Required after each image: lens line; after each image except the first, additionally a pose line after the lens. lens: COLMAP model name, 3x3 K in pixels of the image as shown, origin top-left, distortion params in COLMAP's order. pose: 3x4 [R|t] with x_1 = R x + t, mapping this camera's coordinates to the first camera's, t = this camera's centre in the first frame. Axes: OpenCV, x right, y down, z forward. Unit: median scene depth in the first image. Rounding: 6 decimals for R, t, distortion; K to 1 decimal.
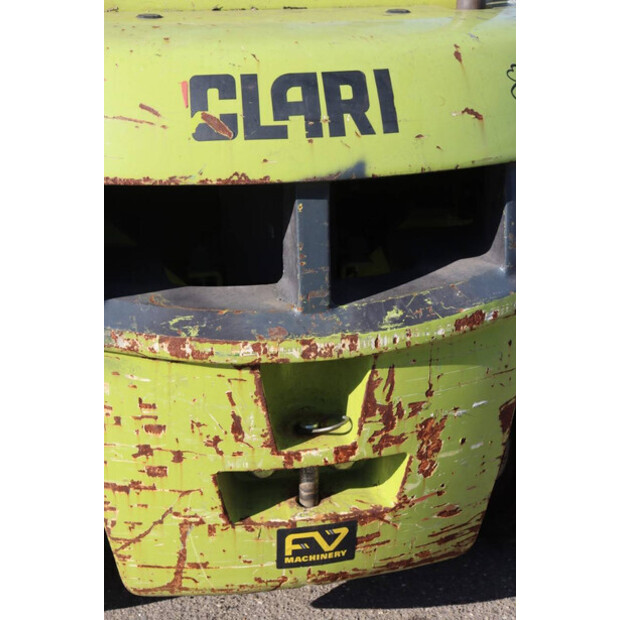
lens RADIAL K [[959.1, 0, 306.0], [0, 959.1, 315.2], [0, 0, 1]] dist [0.105279, 0.000000]
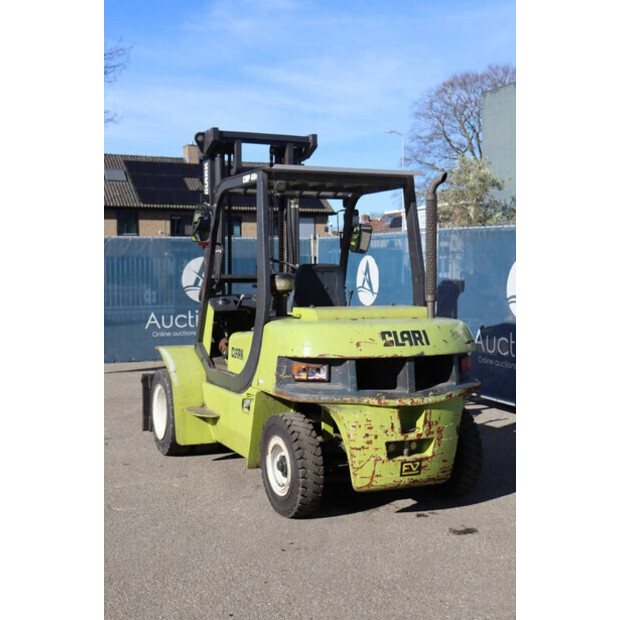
lens RADIAL K [[872.2, 0, 311.8], [0, 872.2, 306.6], [0, 0, 1]] dist [0.024311, 0.000000]
pose [[0.972681, -0.003309, 0.232121, -1.096357], [0.082722, 0.939202, -0.333252, 0.741019], [-0.216906, 0.343350, 0.913818, -2.016256]]
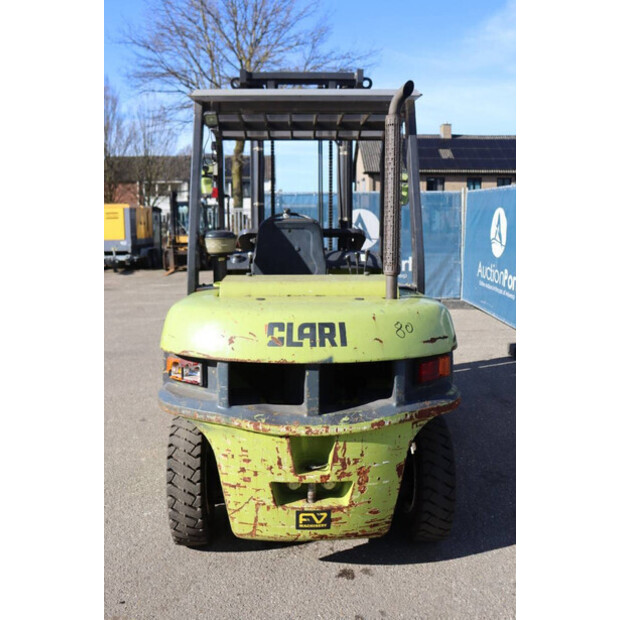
lens RADIAL K [[604.6, 0, 308.6], [0, 604.6, 313.6], [0, 0, 1]] dist [-0.083234, 0.000000]
pose [[0.987764, 0.031988, -0.152642, 0.217566], [-0.066423, 0.971819, -0.226175, 0.088285], [0.141106, 0.233547, 0.962052, -0.533779]]
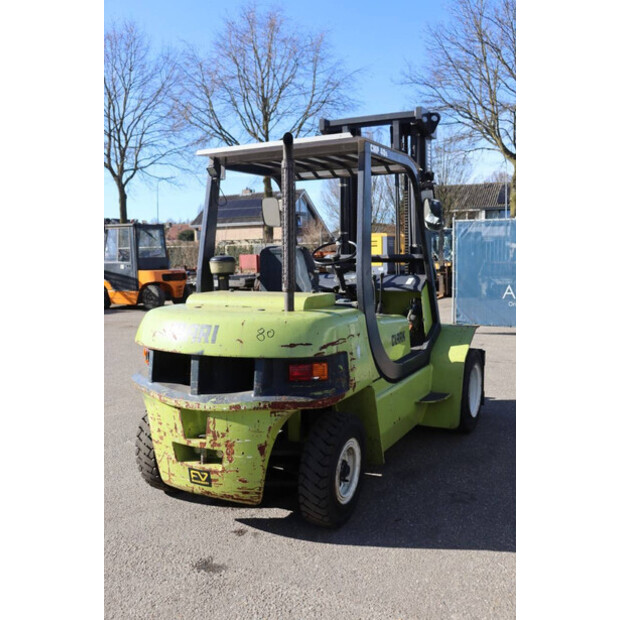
lens RADIAL K [[604.6, 0, 315.4], [0, 604.6, 316.1], [0, 0, 1]] dist [-0.083234, 0.000000]
pose [[0.787612, 0.066766, -0.612543, 1.499895], [-0.228626, 0.954814, -0.189896, 0.033406], [0.572186, 0.289608, 0.767288, -0.393521]]
